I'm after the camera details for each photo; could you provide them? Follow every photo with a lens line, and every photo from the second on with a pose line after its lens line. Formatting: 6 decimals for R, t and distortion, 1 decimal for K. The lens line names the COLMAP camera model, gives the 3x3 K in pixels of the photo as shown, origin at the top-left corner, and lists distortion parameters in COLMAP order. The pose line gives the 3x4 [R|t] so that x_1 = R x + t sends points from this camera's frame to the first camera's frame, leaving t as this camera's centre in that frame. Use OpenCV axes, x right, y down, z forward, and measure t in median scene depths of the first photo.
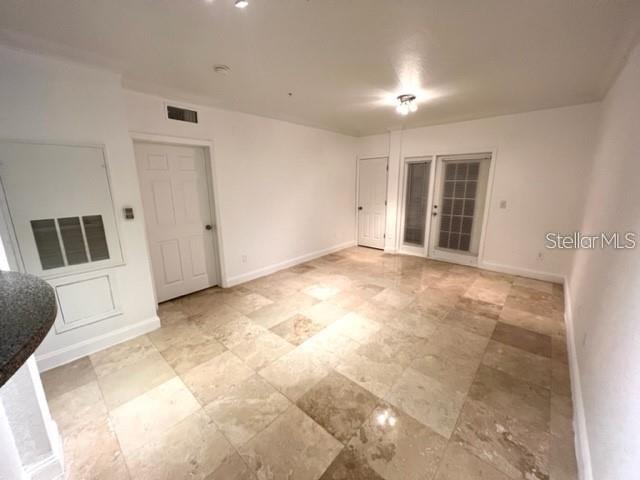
lens RADIAL K [[256.3, 0, 318.1], [0, 256.3, 238.6], [0, 0, 1]] dist [-0.003088, 0.000193]
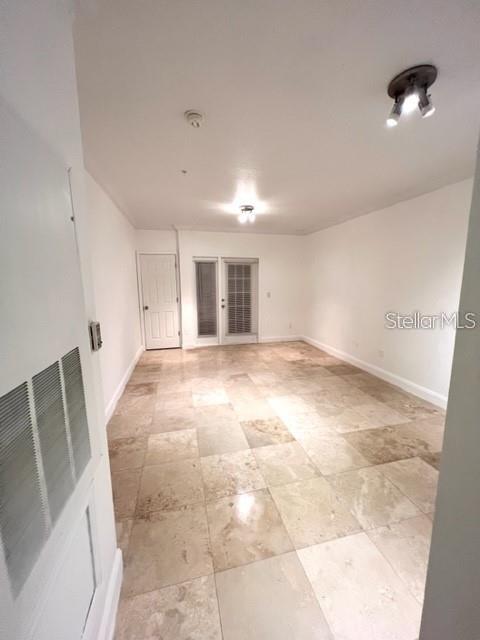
lens RADIAL K [[256.3, 0, 240.9], [0, 256.3, 321.3], [0, 0, 1]] dist [-0.003088, 0.000193]
pose [[0.552866, -0.123131, 0.824123, -0.706602], [0.178001, 0.983645, 0.027552, -0.069602], [-0.814036, 0.131462, 0.565741, 0.413979]]
